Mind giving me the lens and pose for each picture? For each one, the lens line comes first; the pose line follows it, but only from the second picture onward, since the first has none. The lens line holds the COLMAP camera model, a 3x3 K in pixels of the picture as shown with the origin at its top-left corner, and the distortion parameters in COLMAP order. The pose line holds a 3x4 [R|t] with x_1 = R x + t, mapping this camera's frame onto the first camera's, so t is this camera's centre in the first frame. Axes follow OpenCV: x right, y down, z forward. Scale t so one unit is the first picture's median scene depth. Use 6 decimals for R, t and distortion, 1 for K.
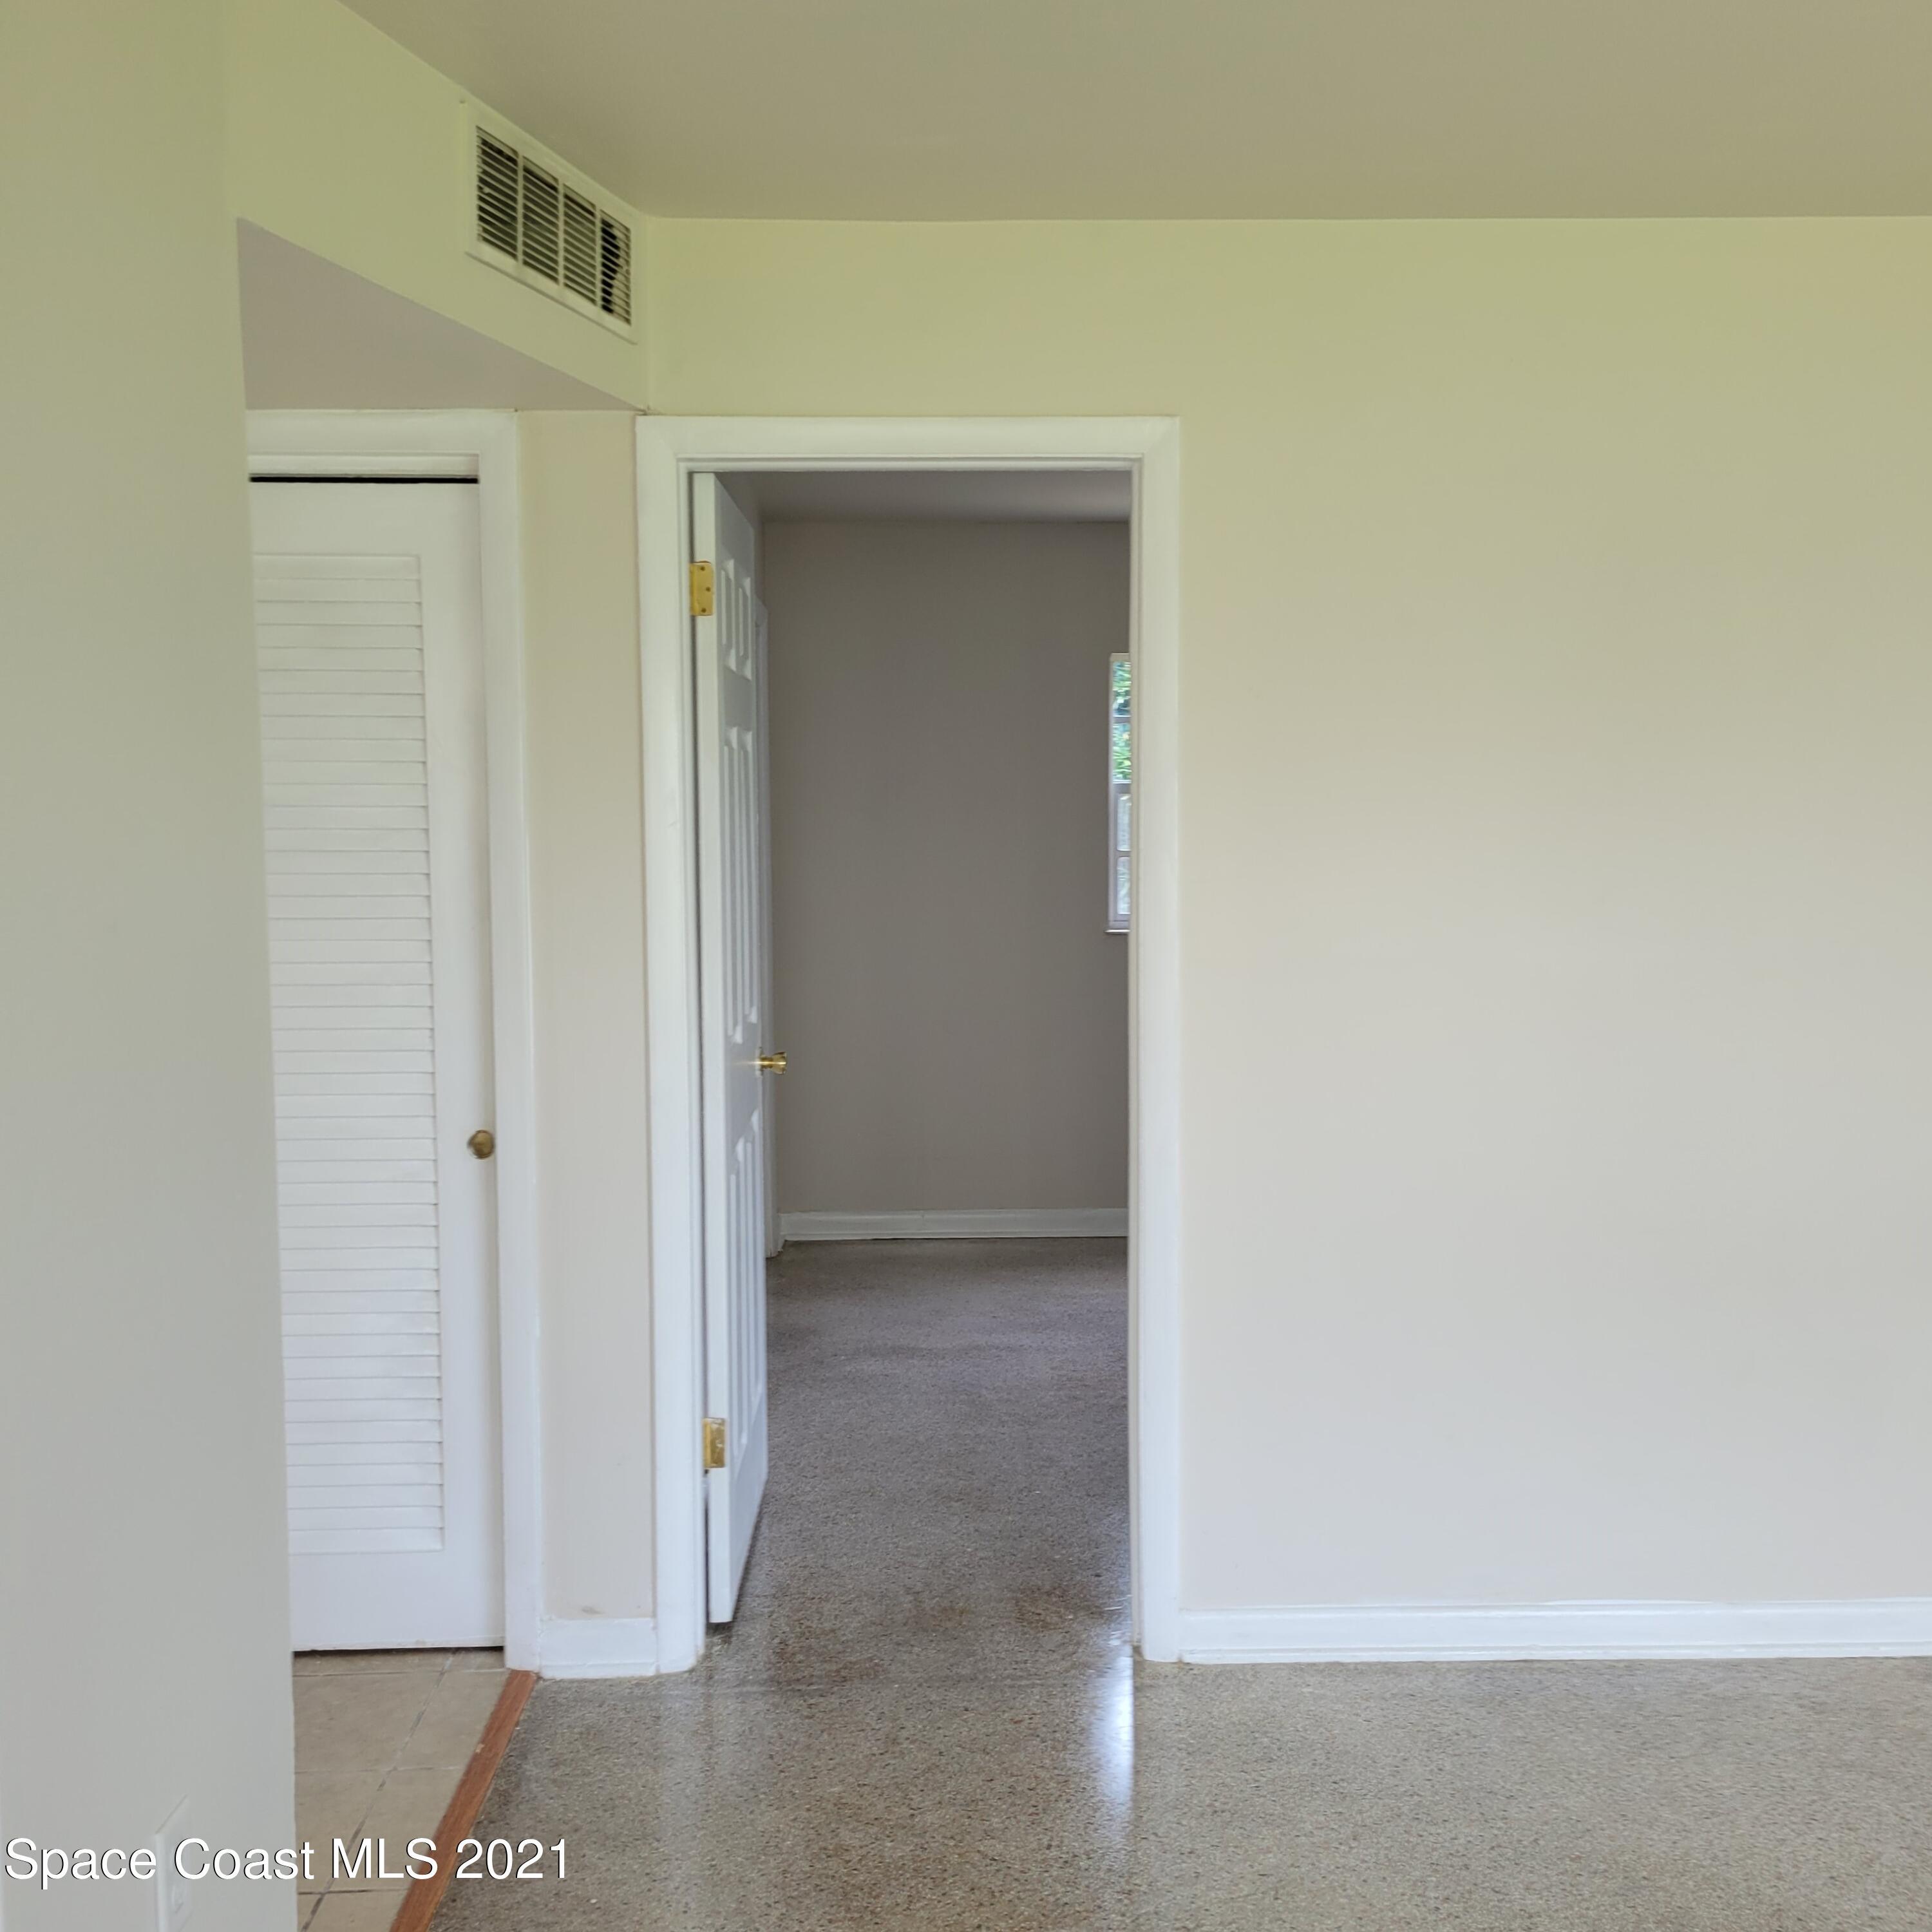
lens RADIAL K [[1996.7, 0, 970.4], [0, 1996.7, 948.7], [0, 0, 1]] dist [0.062835, -0.051794]
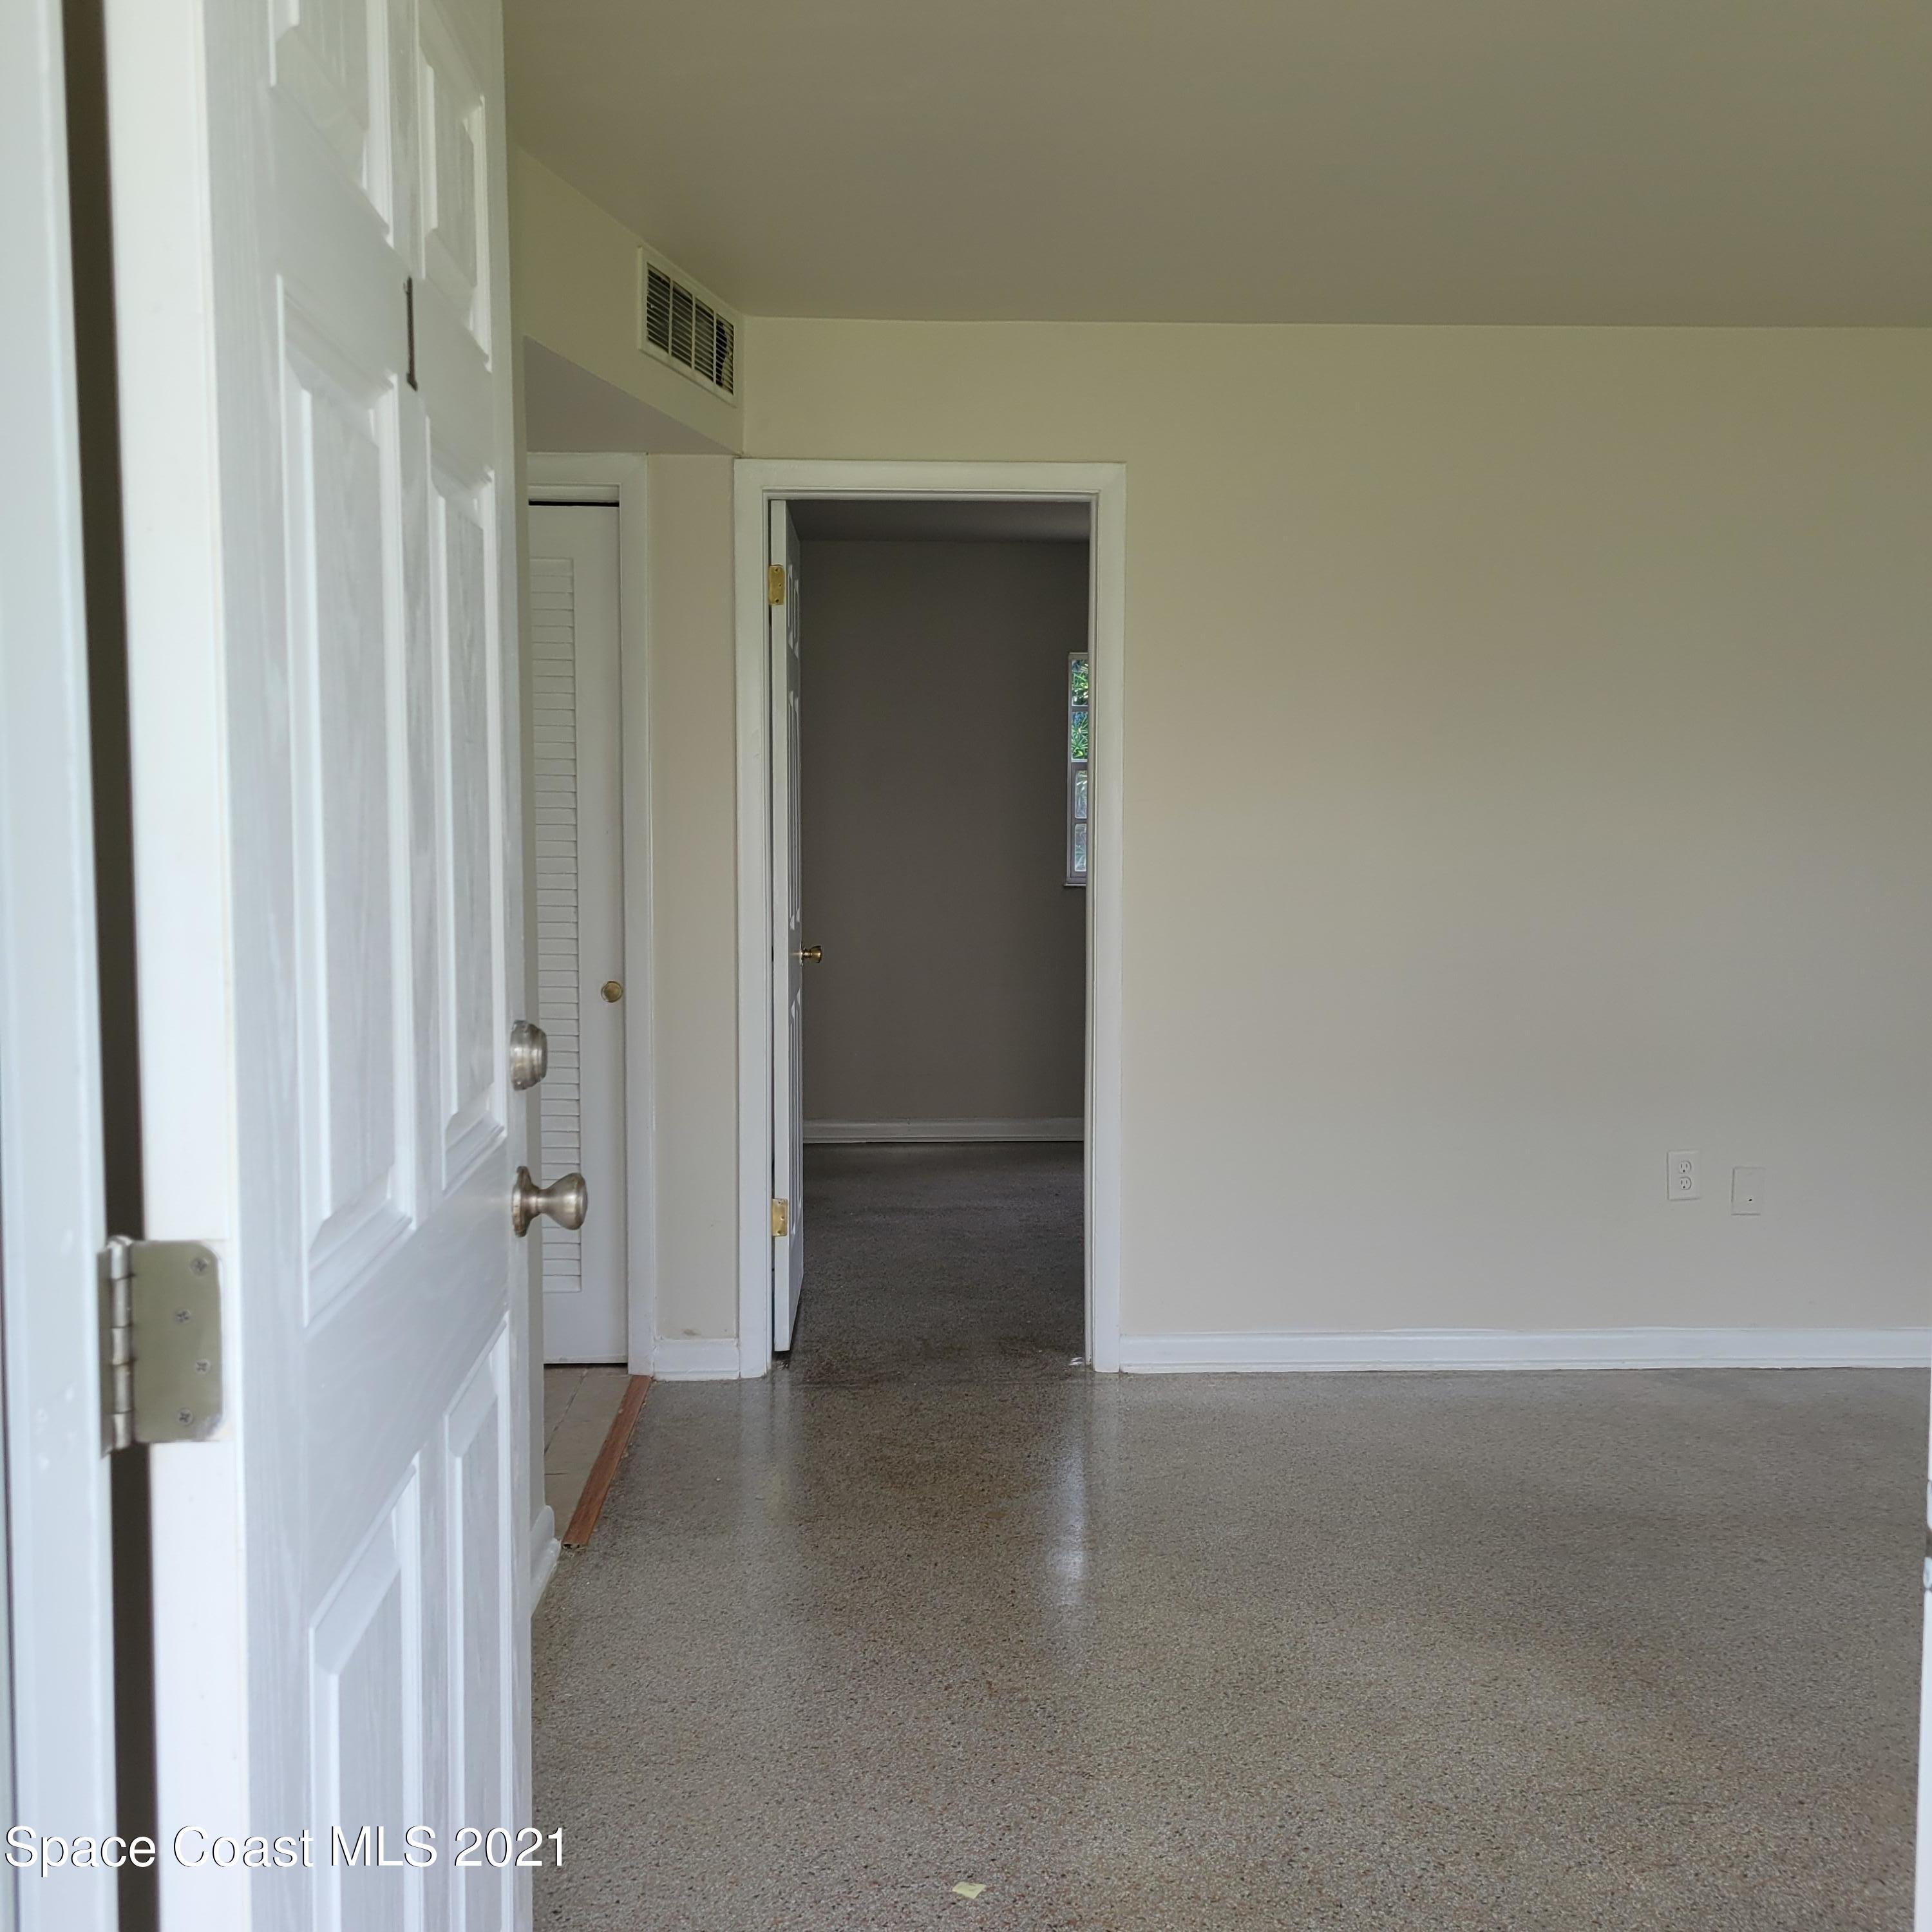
lens RADIAL K [[1970.5, 0, 966.0], [0, 1970.5, 966.0], [0, 0, 1]] dist [0.053413, 0.001313]
pose [[0.999737, 0.005836, 0.022201, -0.033073], [-0.005802, 0.999982, -0.001620, 0.081233], [-0.022210, 0.001491, 0.999752, -0.348566]]
